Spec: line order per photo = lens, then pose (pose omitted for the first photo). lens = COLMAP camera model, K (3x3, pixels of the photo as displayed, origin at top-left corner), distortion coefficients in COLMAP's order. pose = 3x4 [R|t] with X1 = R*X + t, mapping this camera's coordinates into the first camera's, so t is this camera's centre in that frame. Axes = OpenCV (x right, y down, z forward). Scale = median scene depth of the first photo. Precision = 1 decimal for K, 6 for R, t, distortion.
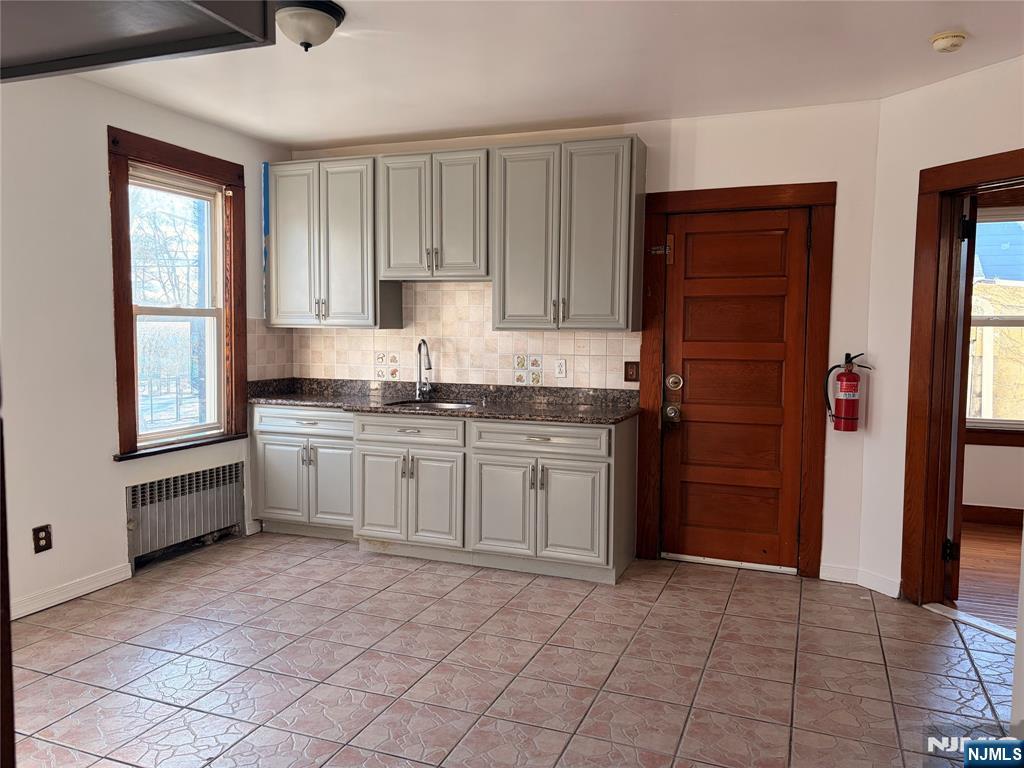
lens RADIAL K [[773.6, 0, 513.6], [0, 773.6, 386.9], [0, 0, 1]] dist [0.048745, -0.048075]
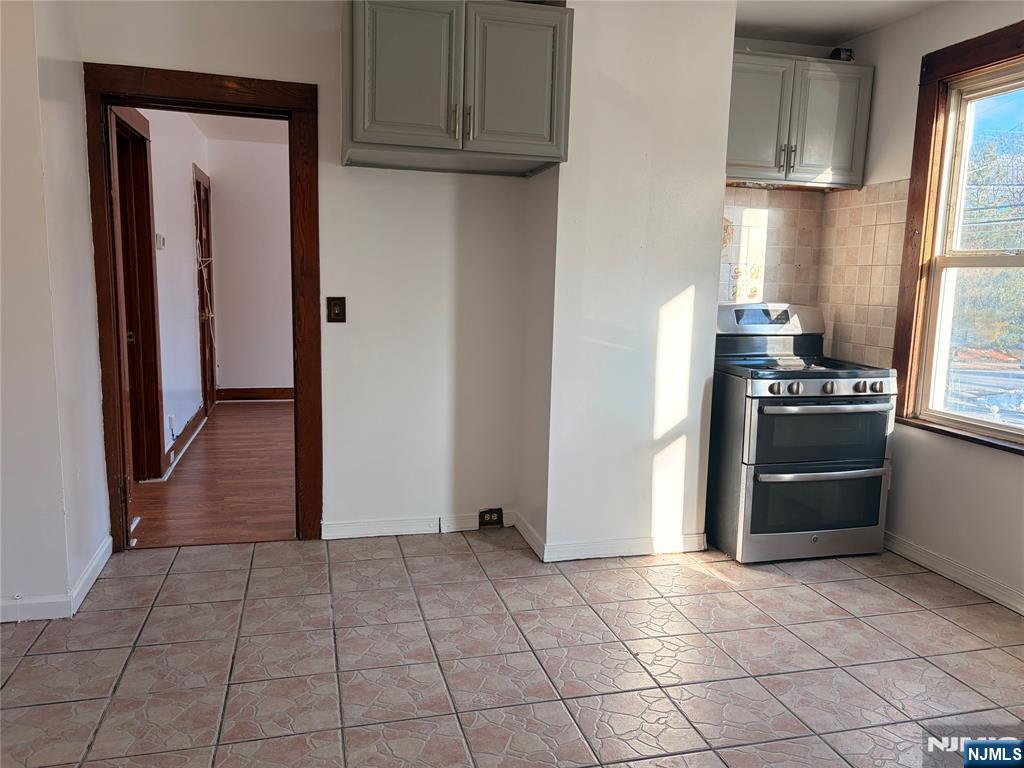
lens RADIAL K [[773.6, 0, 512.5], [0, 773.6, 379.8], [0, 0, 1]] dist [0.048745, -0.048075]
pose [[-0.809716, 0.046888, -0.584946, 0.221904], [-0.077597, 0.979494, 0.185929, -0.058439], [0.581669, 0.195940, -0.789474, 0.968422]]
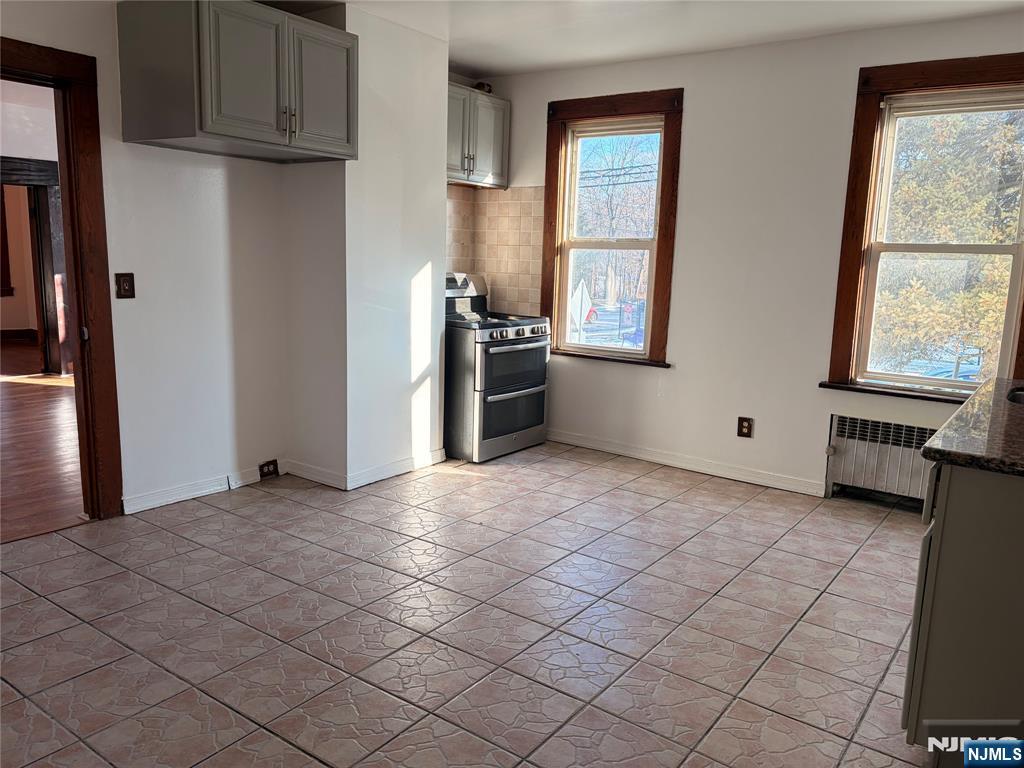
lens RADIAL K [[773.6, 0, 515.6], [0, 773.6, 387.1], [0, 0, 1]] dist [0.048745, -0.048075]
pose [[-0.258957, 0.145412, -0.954880, 0.608933], [-0.106512, 0.978274, 0.177860, -0.050131], [0.959998, 0.147765, -0.237843, 0.800725]]
